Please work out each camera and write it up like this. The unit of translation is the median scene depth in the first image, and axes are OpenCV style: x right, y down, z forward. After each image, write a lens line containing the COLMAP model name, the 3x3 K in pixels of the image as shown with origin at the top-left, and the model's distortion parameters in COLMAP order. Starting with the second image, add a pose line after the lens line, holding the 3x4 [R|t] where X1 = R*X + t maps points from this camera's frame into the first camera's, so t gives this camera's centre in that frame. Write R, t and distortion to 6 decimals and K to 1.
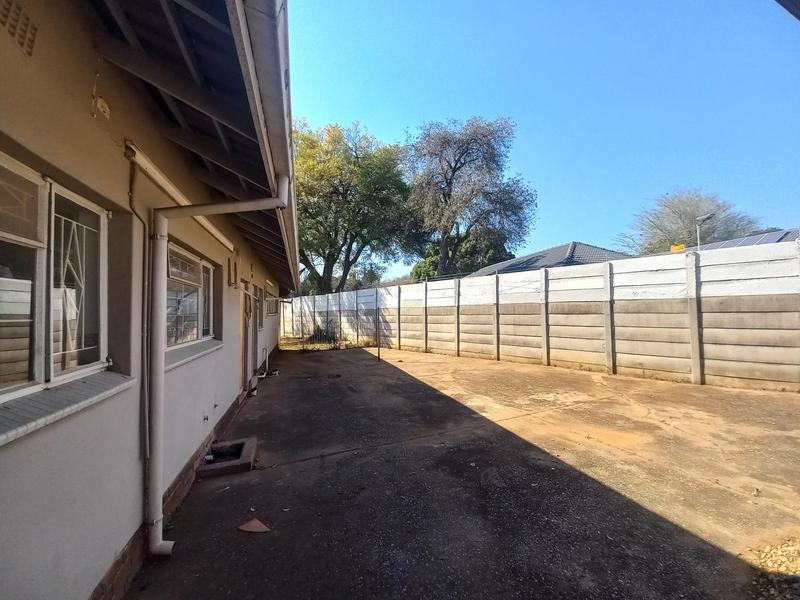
lens RADIAL K [[319.1, 0, 410.9], [0, 319.1, 300.9], [0, 0, 1]] dist [-0.001390, -0.000033]
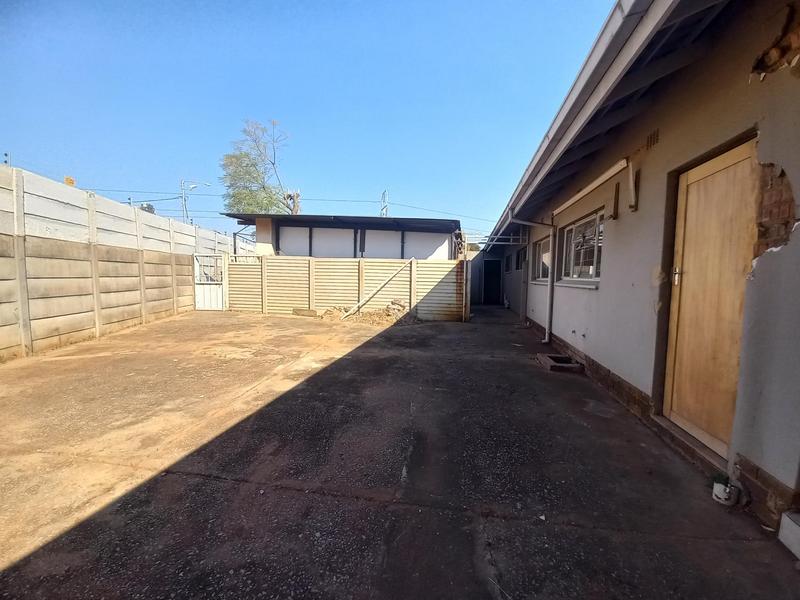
lens RADIAL K [[319.1, 0, 410.9], [0, 319.1, 300.9], [0, 0, 1]] dist [-0.001390, -0.000033]
pose [[-0.865560, -0.040065, 0.499199, -0.387084], [-0.019817, 0.998754, 0.045798, 0.098604], [-0.500412, 0.029748, -0.865276, 1.421917]]
